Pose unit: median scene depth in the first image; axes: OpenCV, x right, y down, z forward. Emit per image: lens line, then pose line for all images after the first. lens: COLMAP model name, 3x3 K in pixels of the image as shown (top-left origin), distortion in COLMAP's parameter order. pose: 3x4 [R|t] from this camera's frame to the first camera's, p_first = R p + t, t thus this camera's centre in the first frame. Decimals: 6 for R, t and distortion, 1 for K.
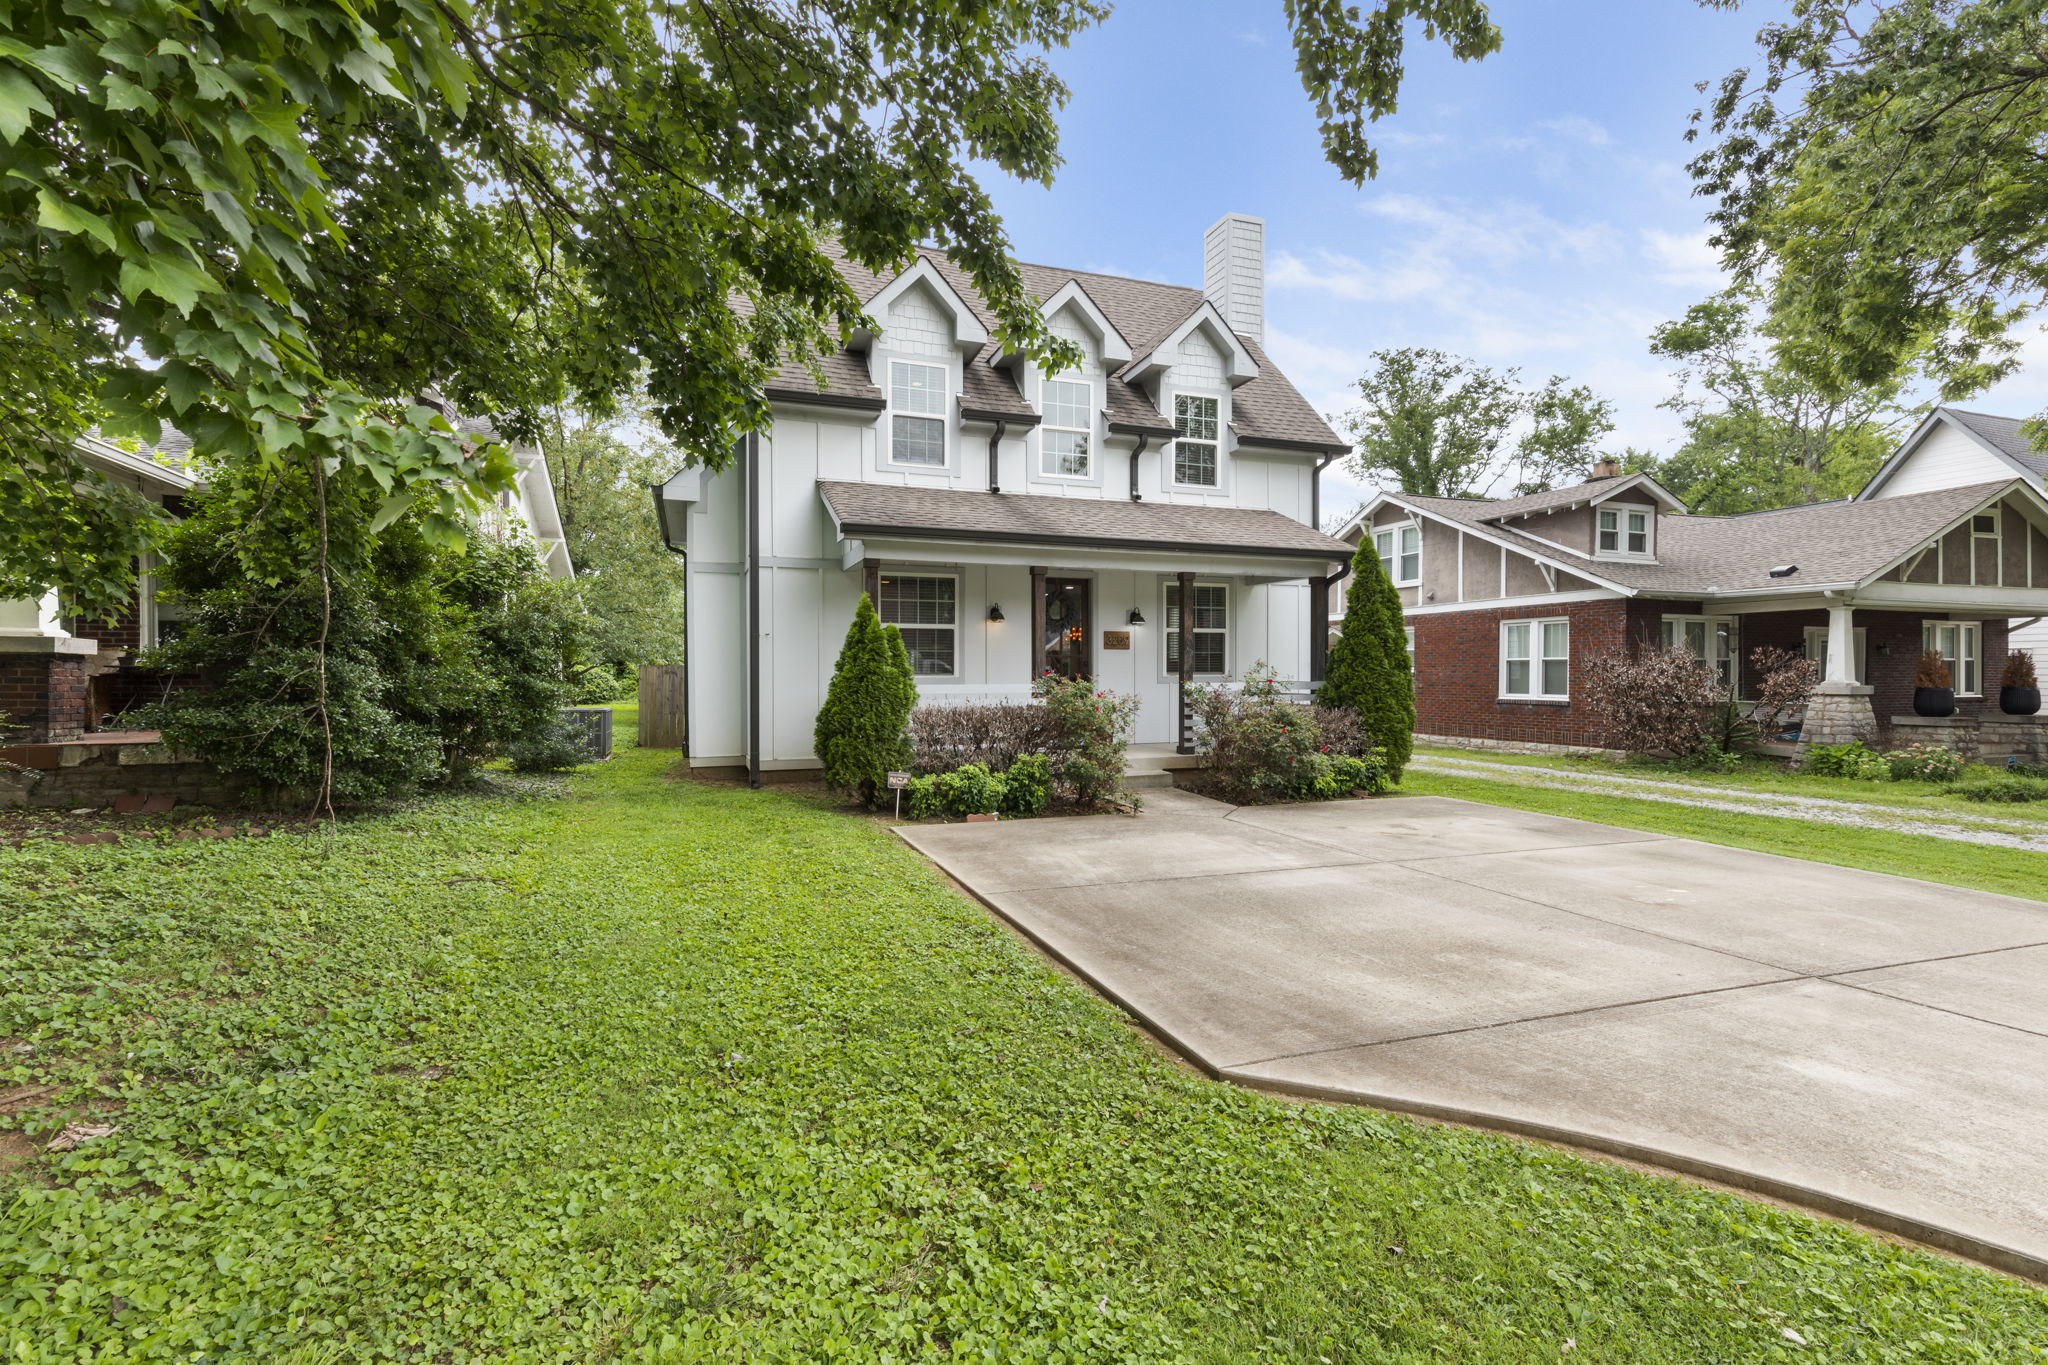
lens RADIAL K [[918.7, 0, 1010.1], [0, 918.7, 681.5], [0, 0, 1]] dist [0.010403, -0.001908]
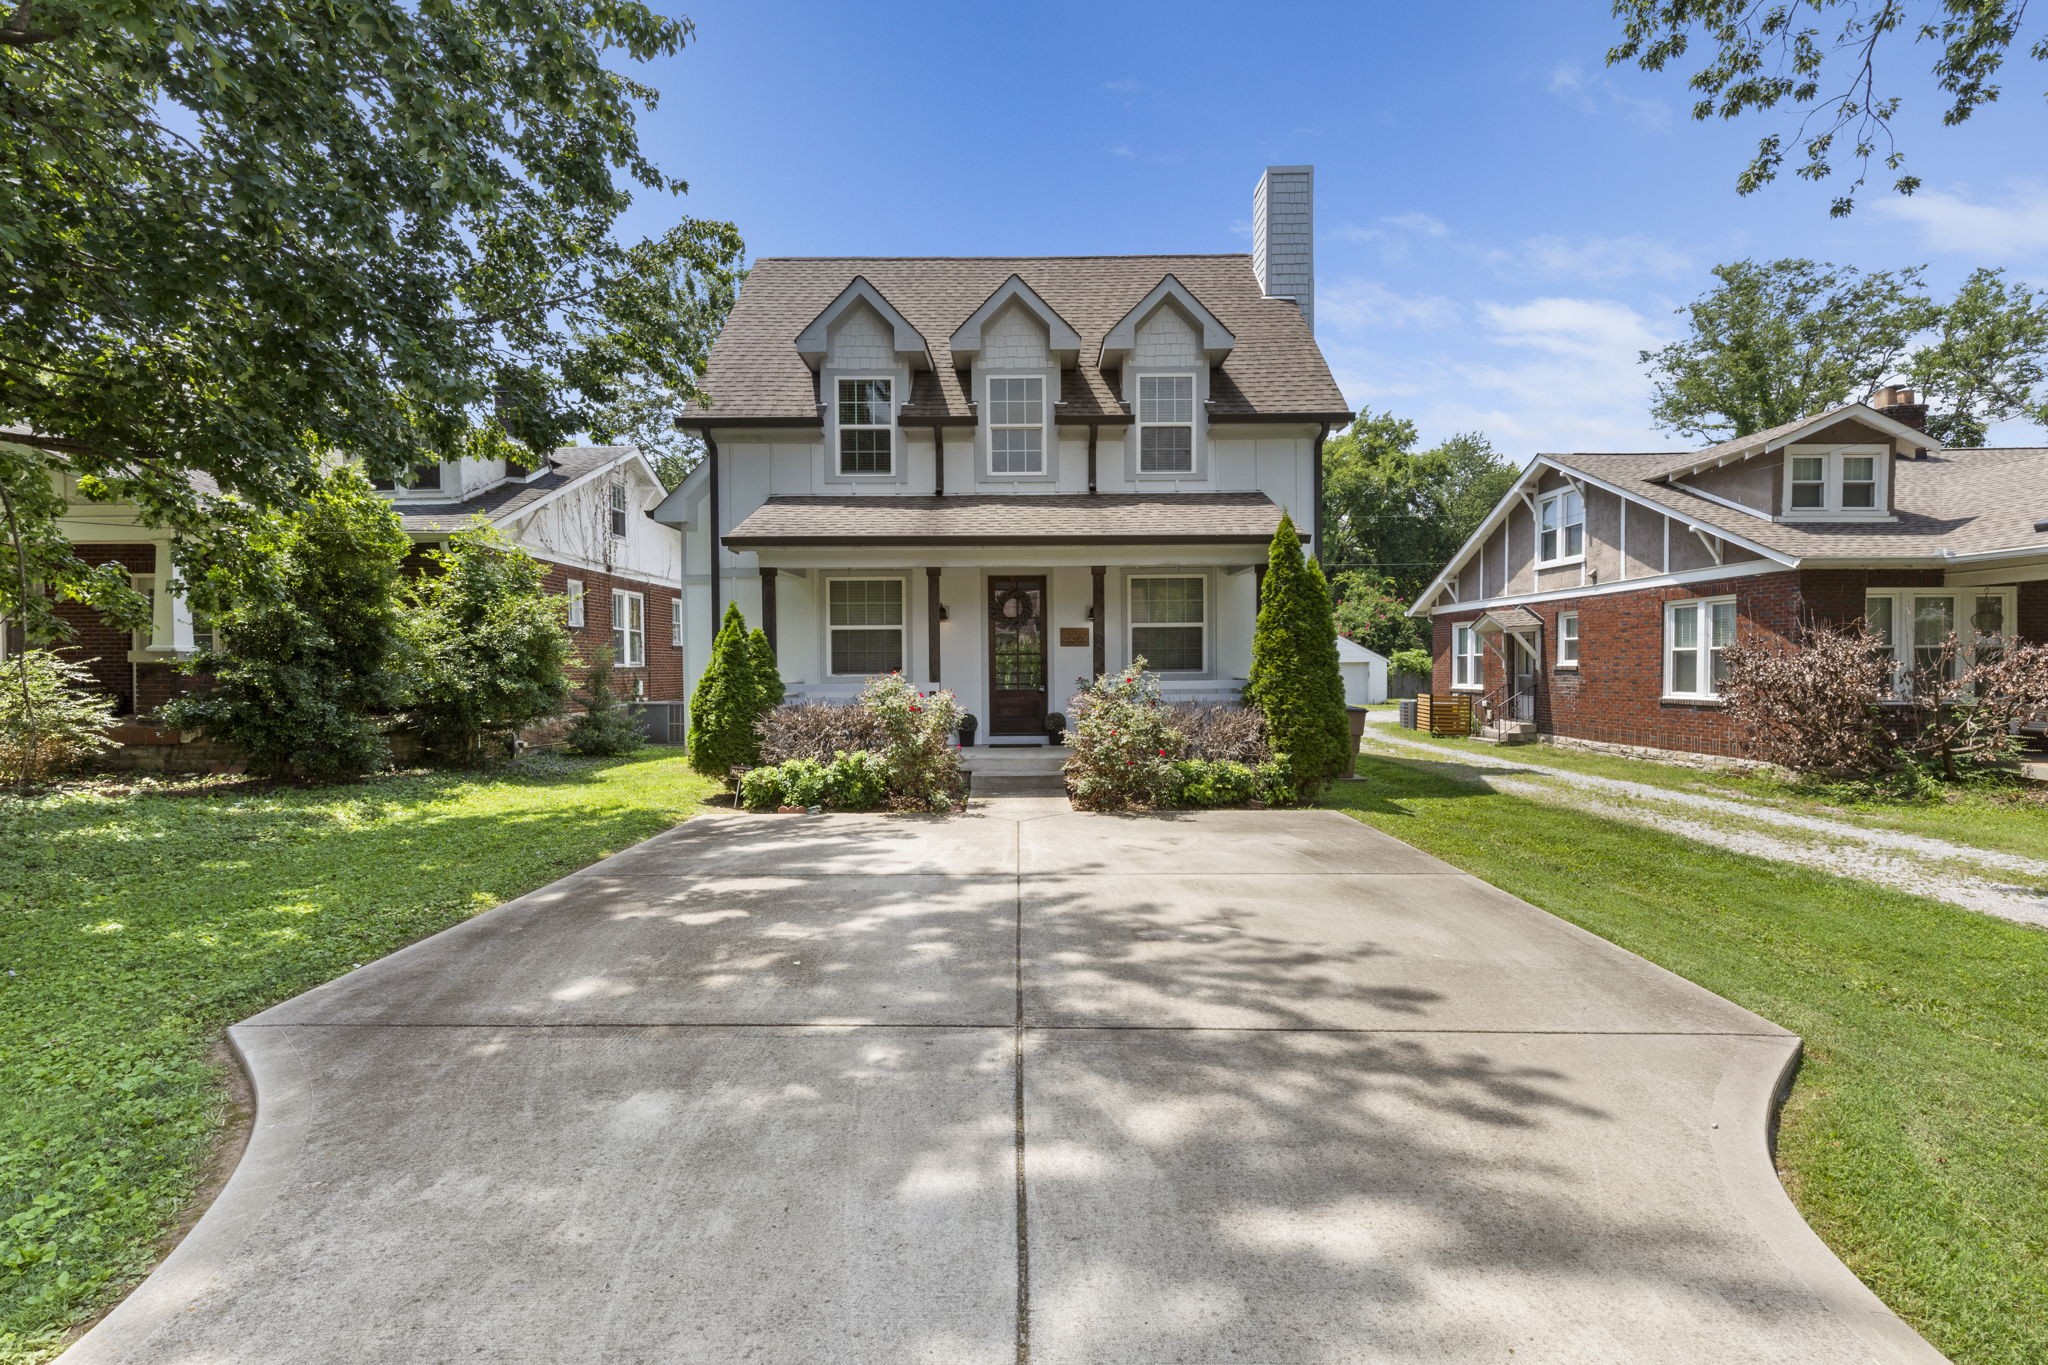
lens RADIAL K [[918.7, 0, 1034.3], [0, 918.7, 682.3], [0, 0, 1]] dist [0.010403, -0.001908]
pose [[0.941723, 0.000566, -0.336389, 0.308929], [0.002490, 0.999959, 0.008653, -0.004036], [0.336380, -0.008987, 0.941684, 0.048491]]
